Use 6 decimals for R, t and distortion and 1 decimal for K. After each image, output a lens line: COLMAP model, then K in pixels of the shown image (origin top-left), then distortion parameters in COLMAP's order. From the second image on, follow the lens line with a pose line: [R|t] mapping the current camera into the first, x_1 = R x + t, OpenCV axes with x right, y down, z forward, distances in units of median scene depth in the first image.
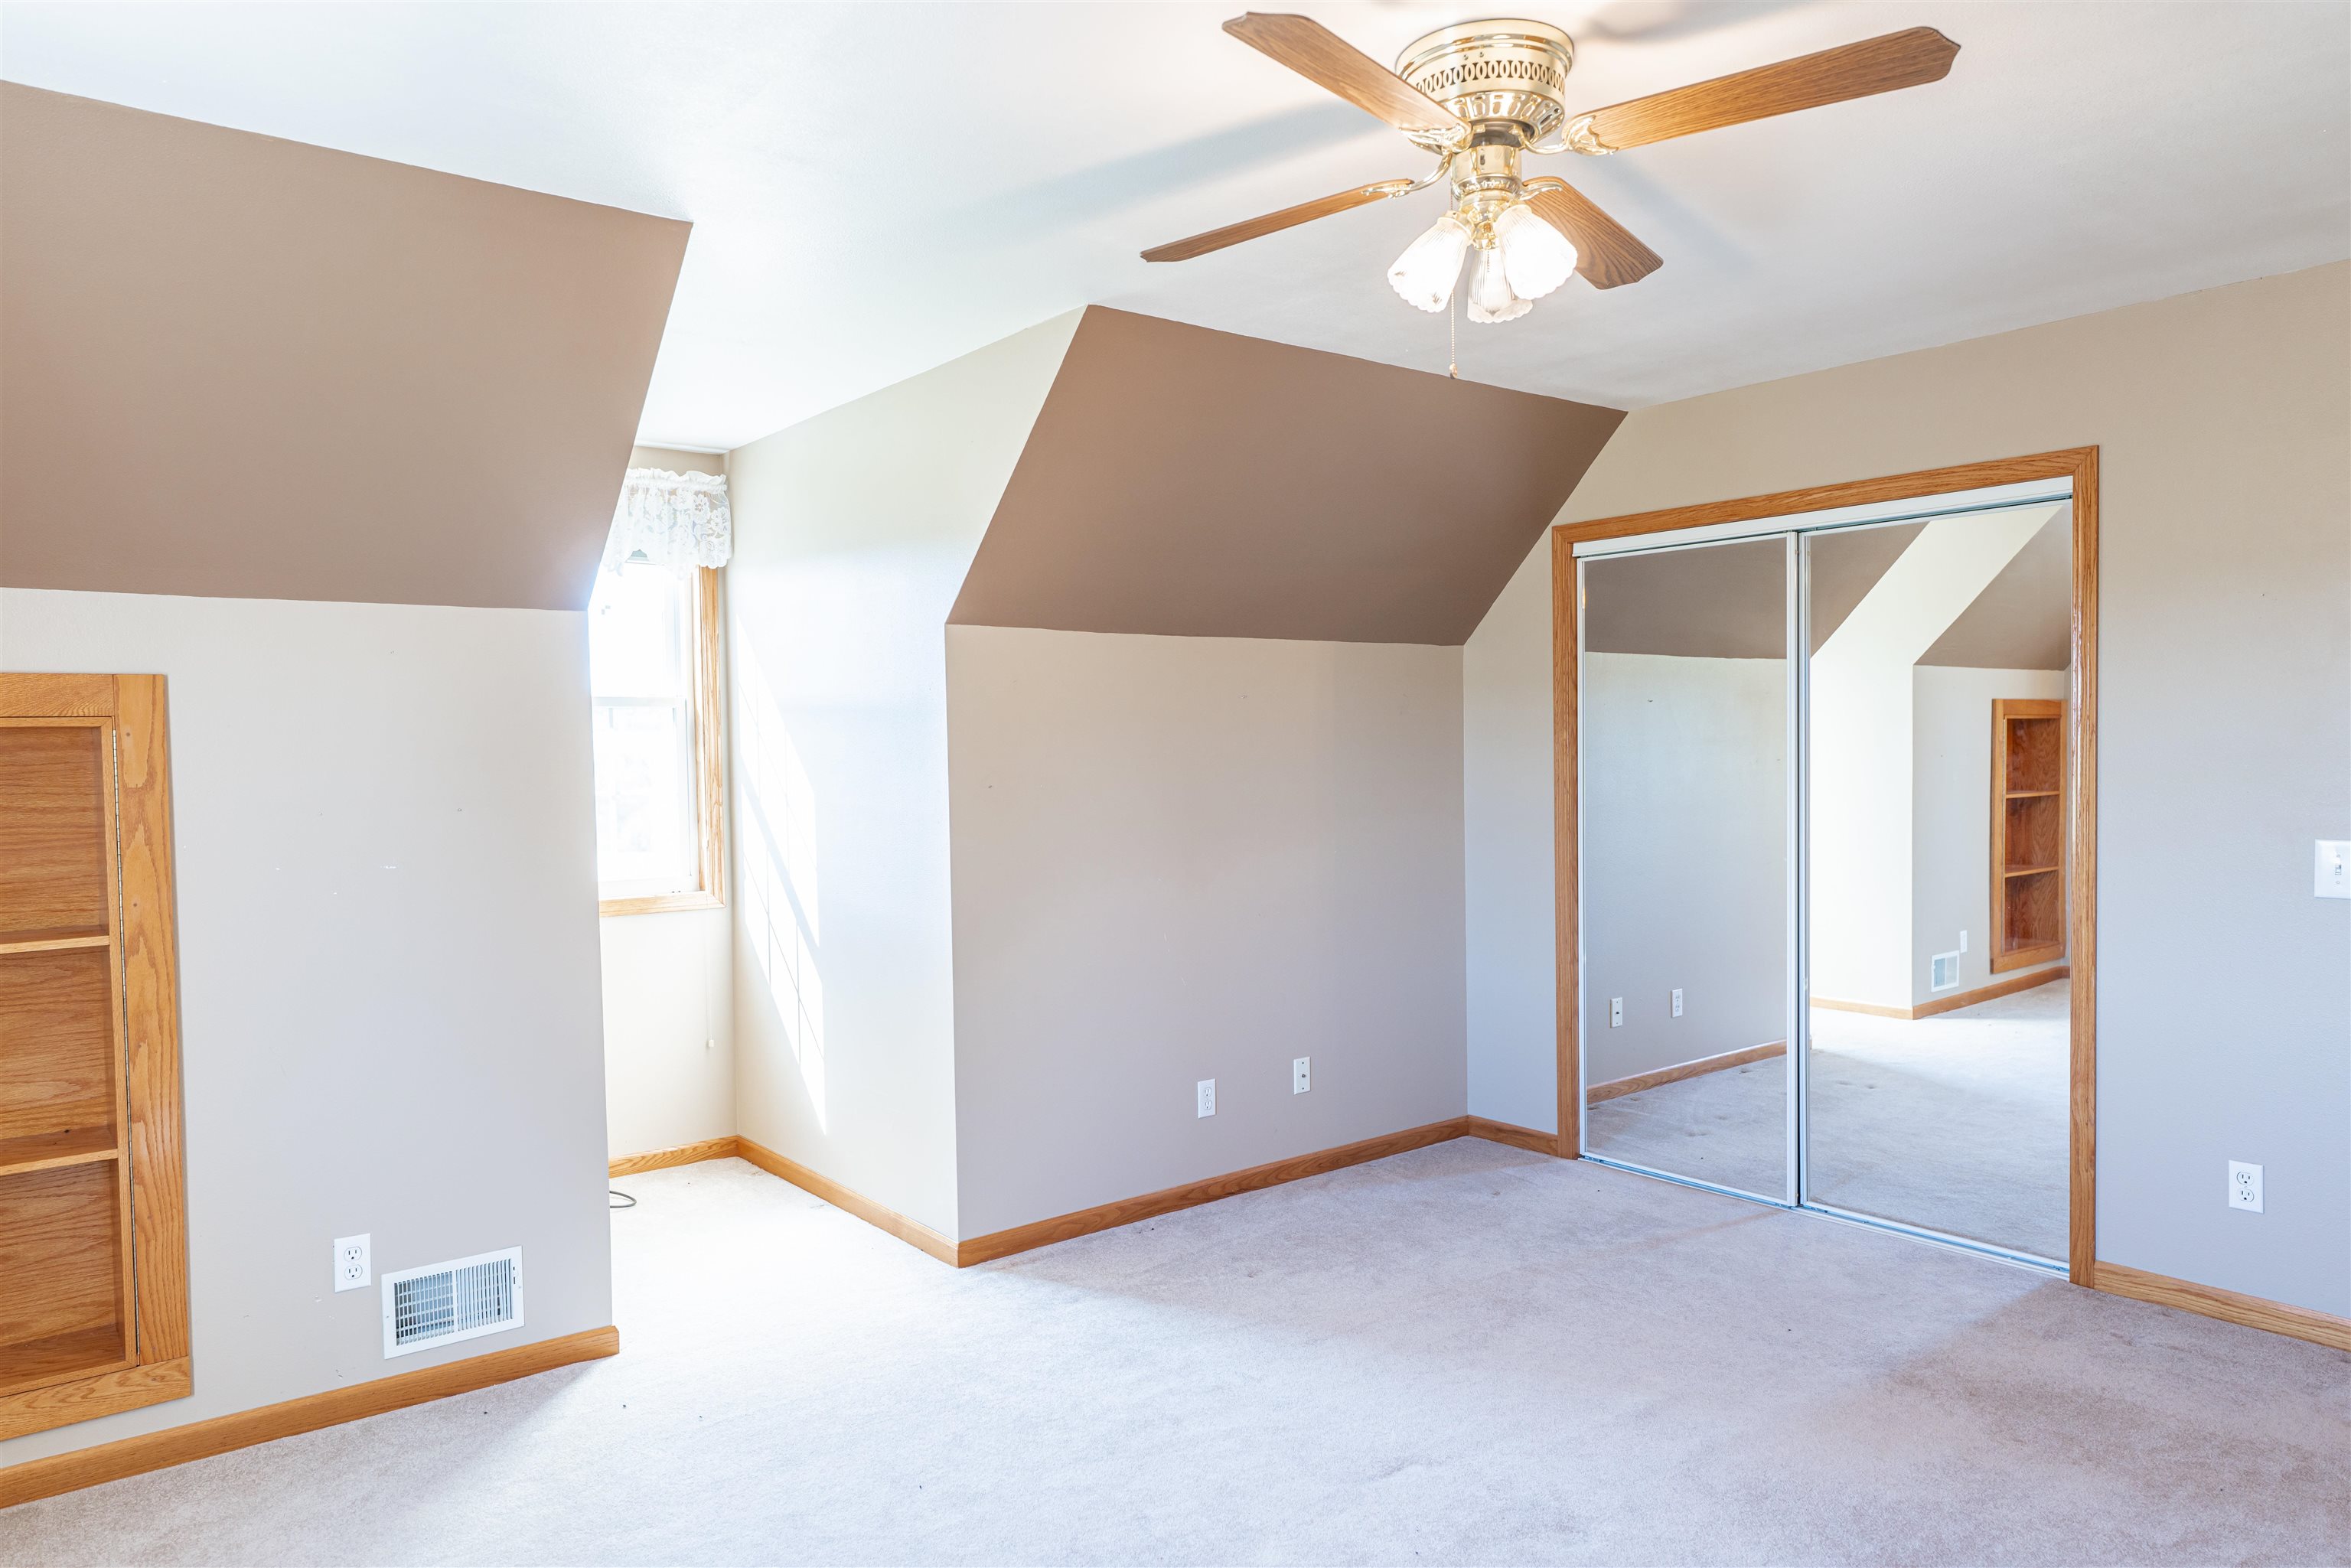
lens RADIAL K [[1536.4, 0, 1173.3], [0, 1536.4, 790.5], [0, 0, 1]] dist [0.006070, -0.001805]
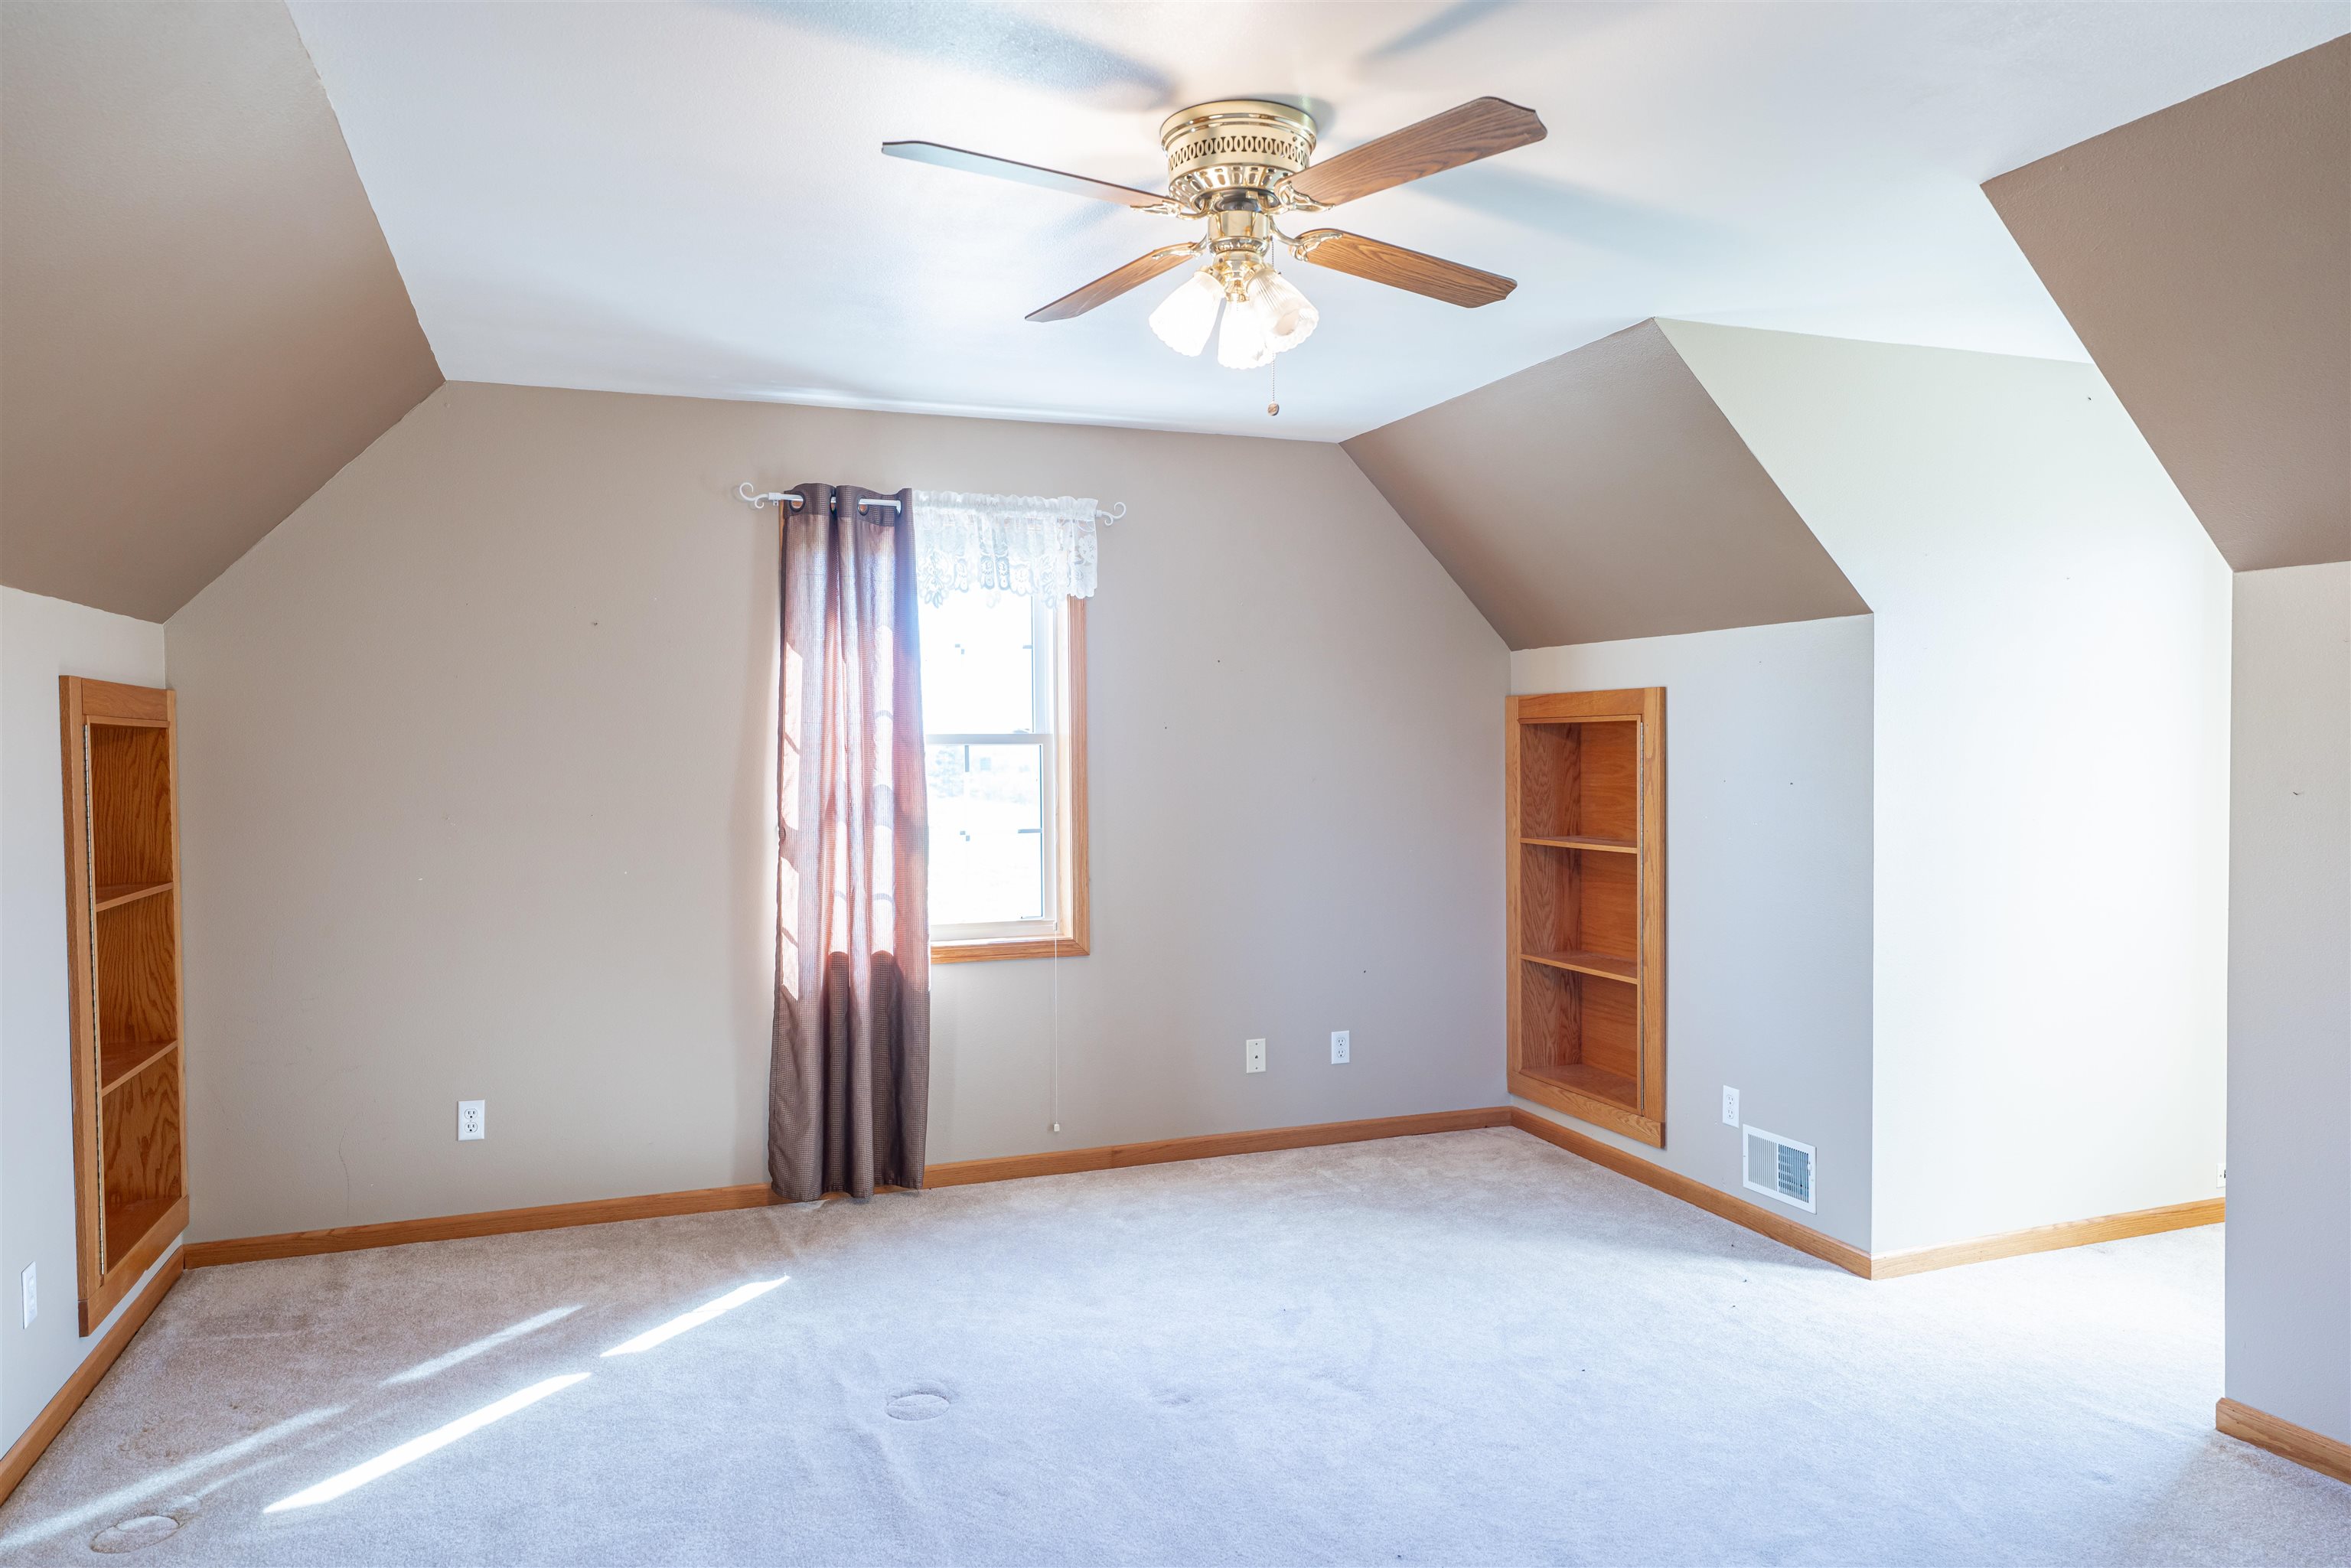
lens RADIAL K [[1543.7, 0, 1168.9], [0, 1543.7, 782.8], [0, 0, 1]] dist [0.000361, 0.001484]
pose [[-0.313293, 0.041705, -0.948740, 0.924998], [-0.017608, 0.998608, 0.049712, -0.043507], [0.949493, 0.032280, -0.312123, 0.940351]]
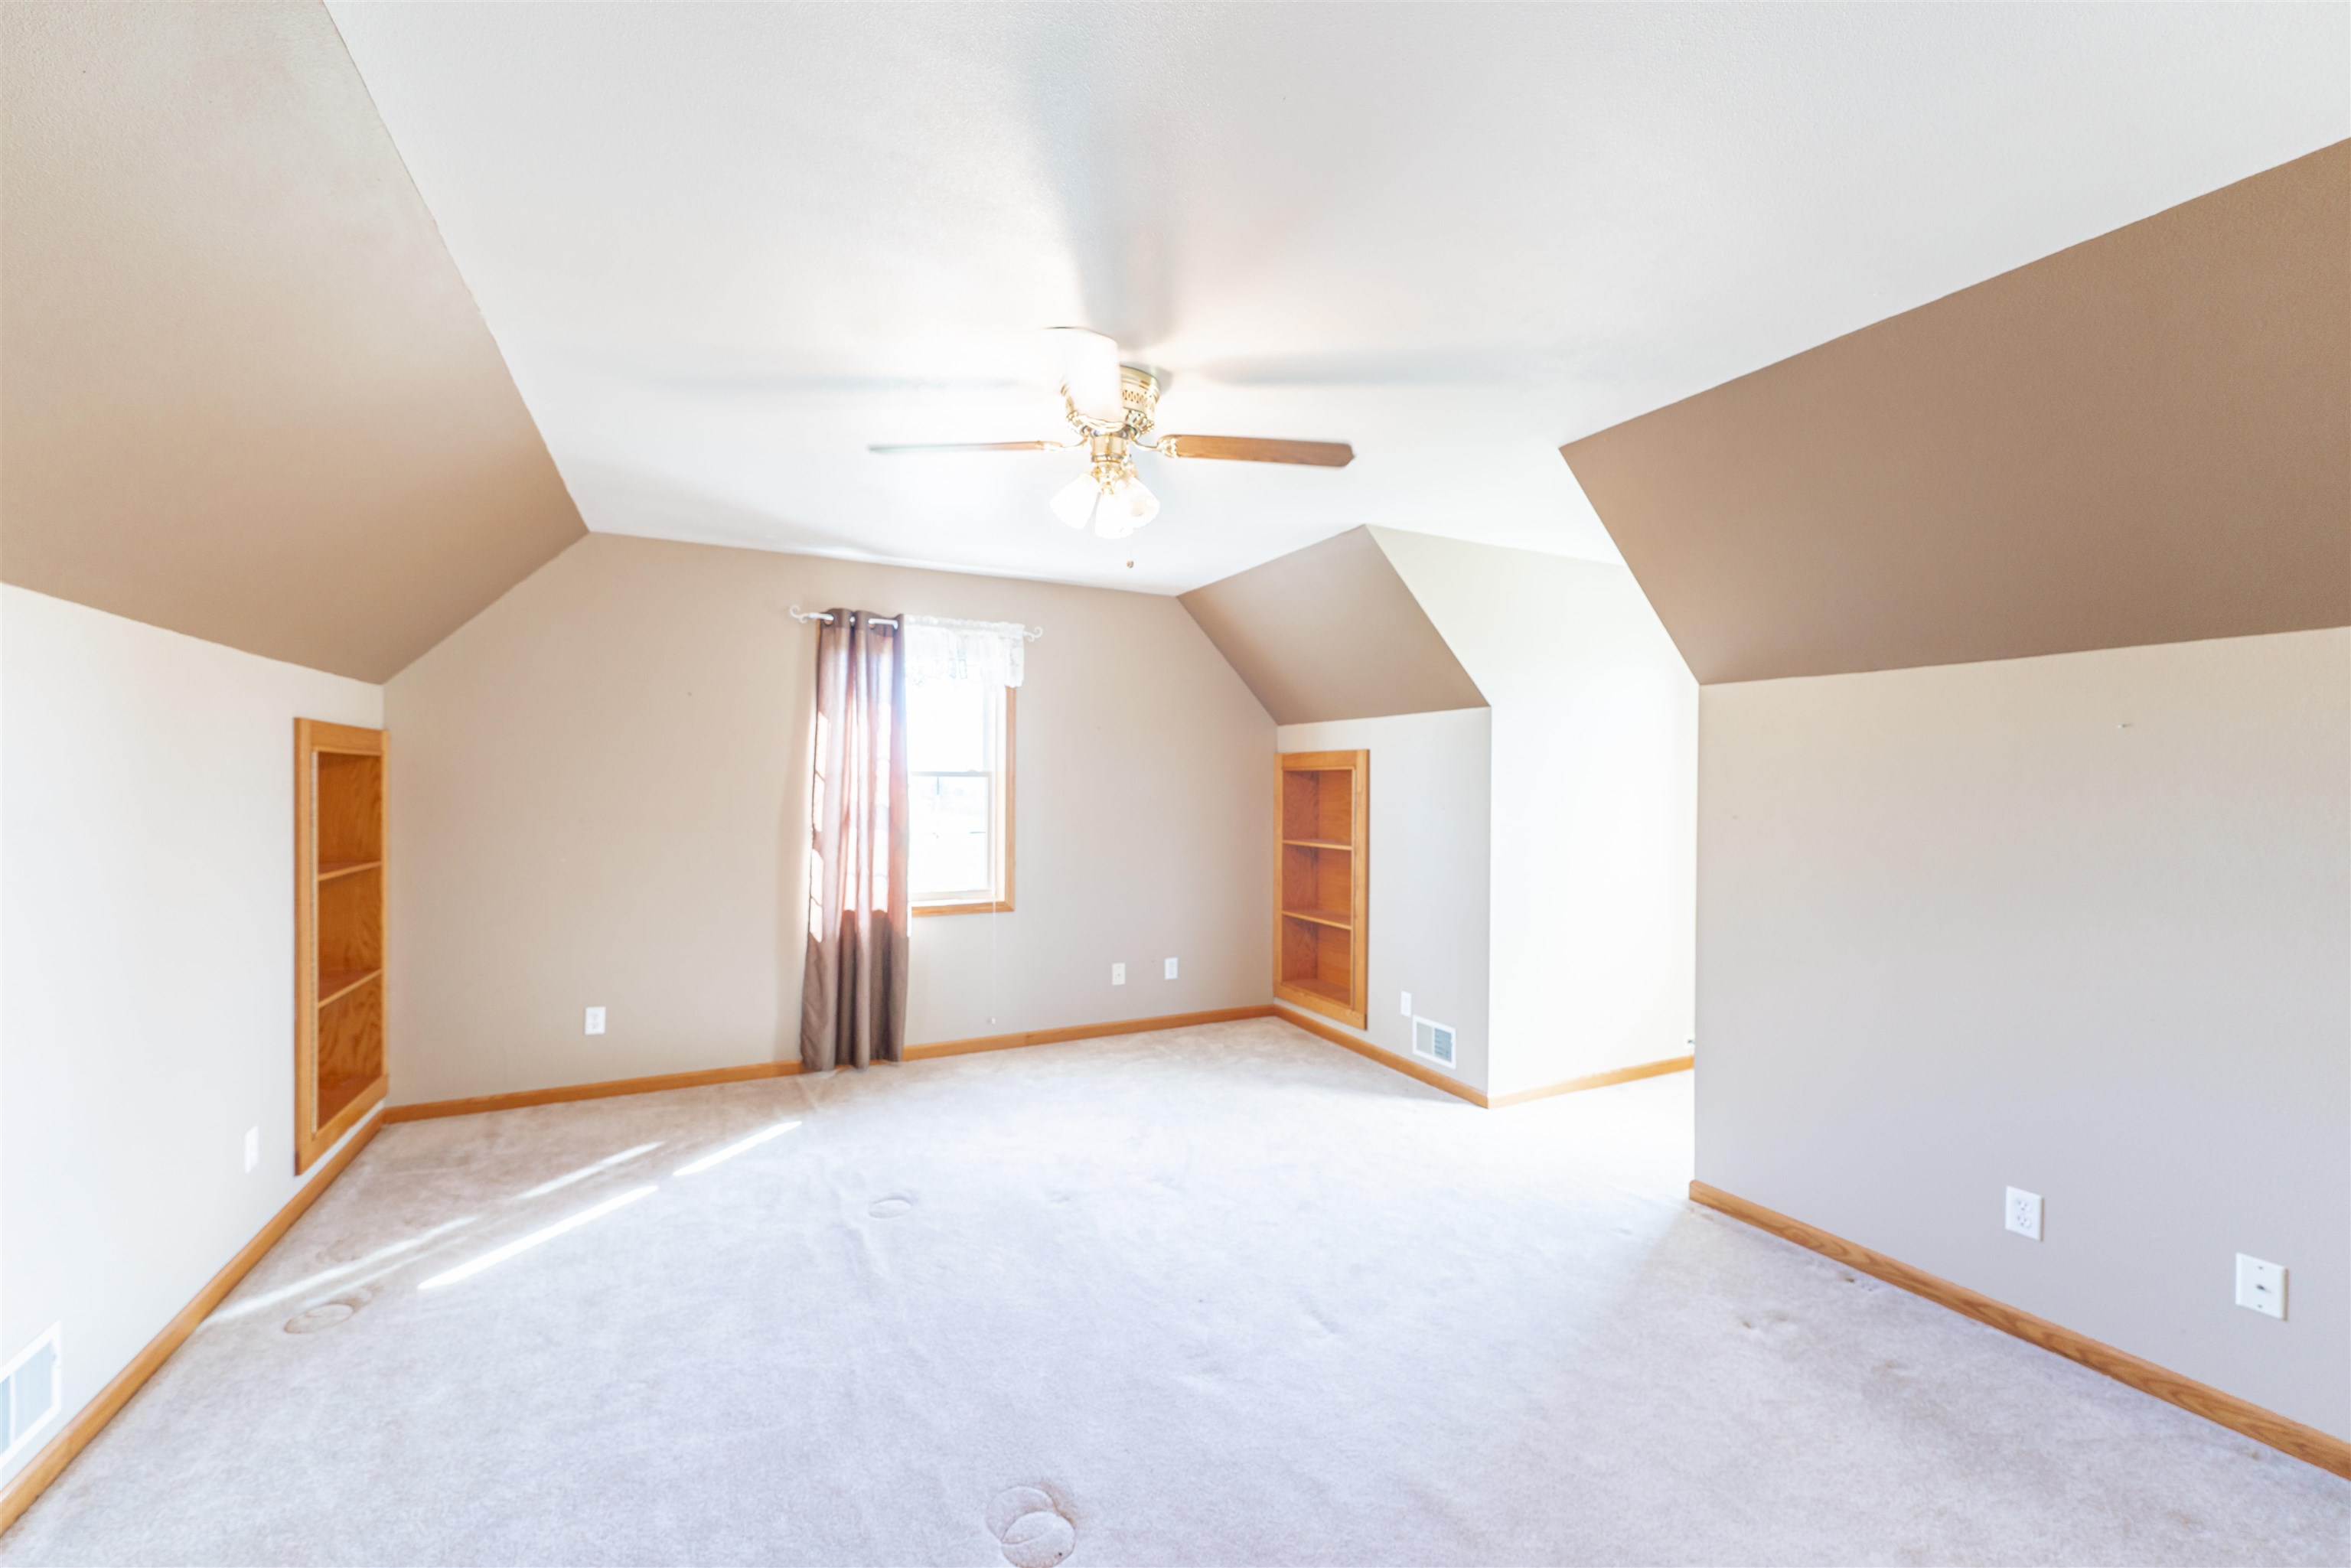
lens RADIAL K [[929.2, 0, 1169.7], [0, 929.2, 784.1], [0, 0, 1]] dist [-0.002139, 0.000222]
pose [[-0.214610, 0.014617, -0.976591, 0.874054], [-0.035791, 0.999099, 0.022819, -0.037051], [0.976044, 0.039850, -0.213893, 0.935960]]
